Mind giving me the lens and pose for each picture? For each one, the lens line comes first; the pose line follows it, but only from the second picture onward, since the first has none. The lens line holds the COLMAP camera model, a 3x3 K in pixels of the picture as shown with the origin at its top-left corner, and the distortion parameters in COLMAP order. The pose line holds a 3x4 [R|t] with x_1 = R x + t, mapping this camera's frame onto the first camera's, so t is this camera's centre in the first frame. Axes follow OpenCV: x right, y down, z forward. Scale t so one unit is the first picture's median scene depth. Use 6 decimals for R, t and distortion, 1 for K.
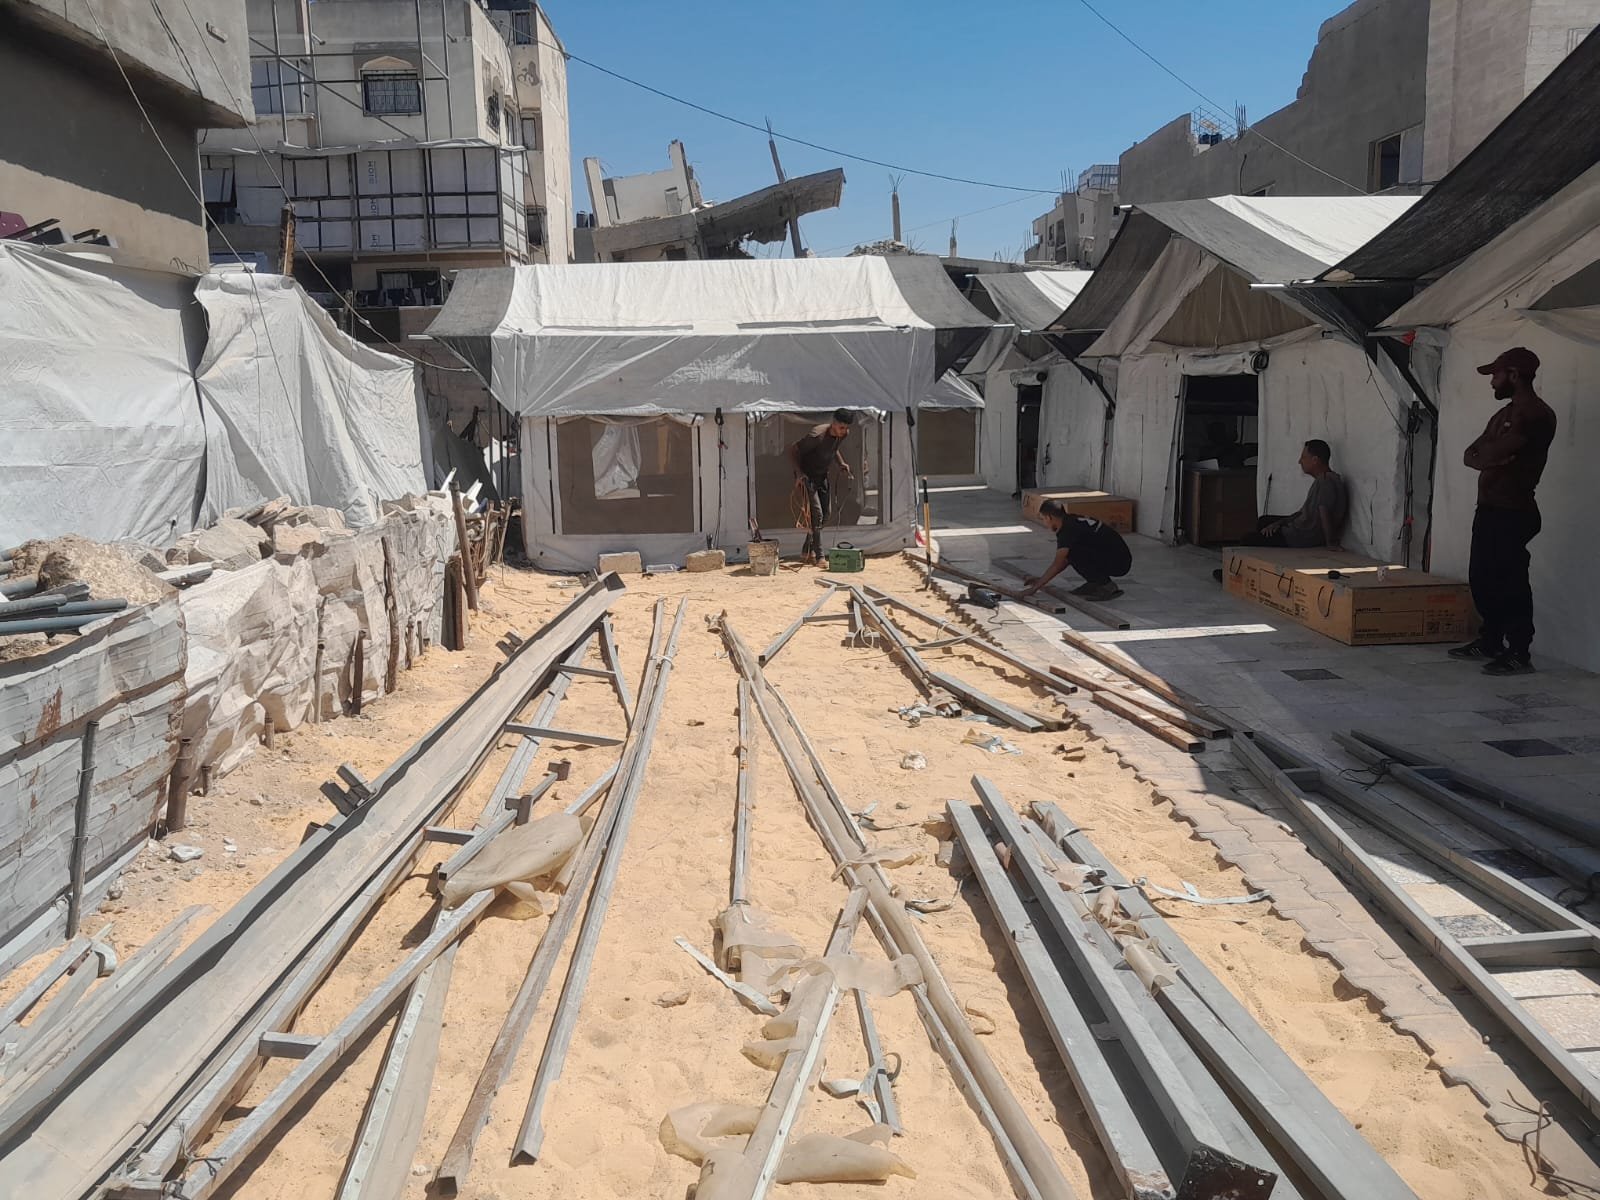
lens RADIAL K [[1278.4, 0, 794.4], [0, 1278.4, 586.5], [0, 0, 1]] dist [0.019122, -0.004202]
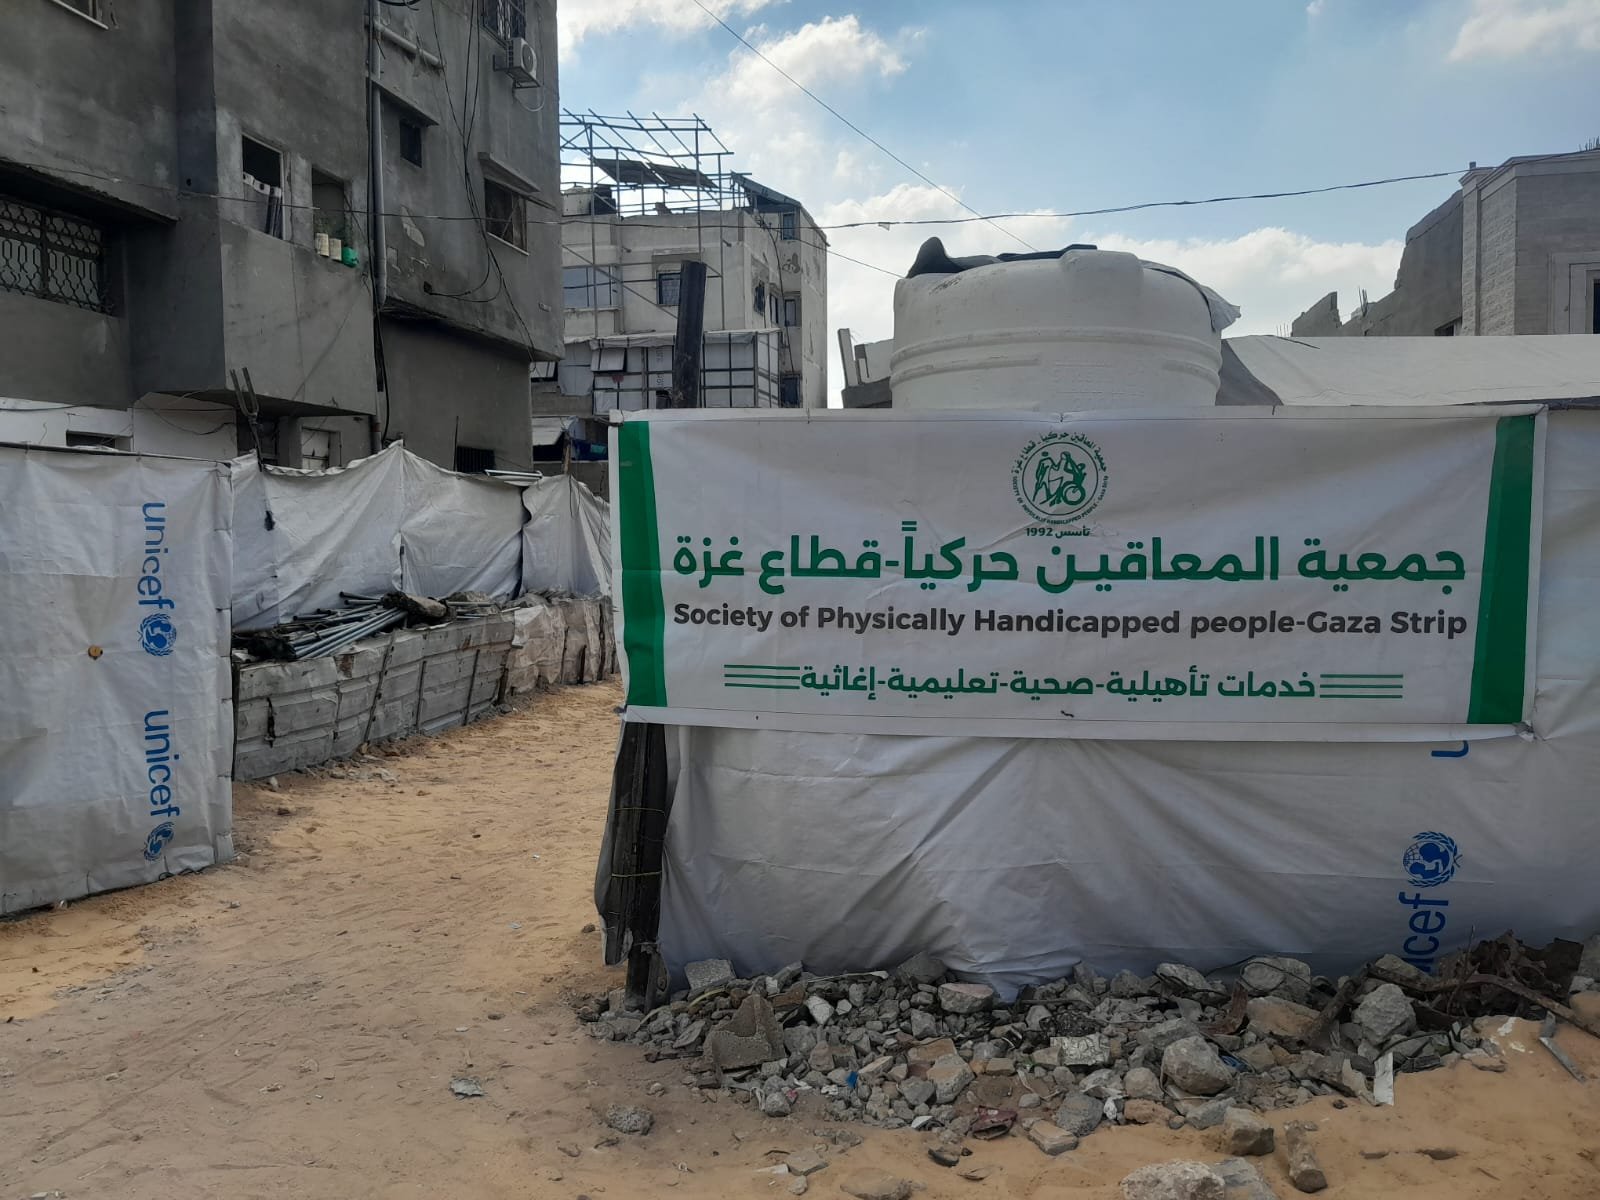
lens RADIAL K [[1278.4, 0, 796.1], [0, 1278.4, 605.6], [0, 0, 1]] dist [0.019122, -0.004202]
pose [[0.976117, 0.020271, -0.216298, 0.340347], [-0.039363, 0.995660, -0.084326, 0.100771], [0.213650, 0.090826, 0.972679, -0.730391]]
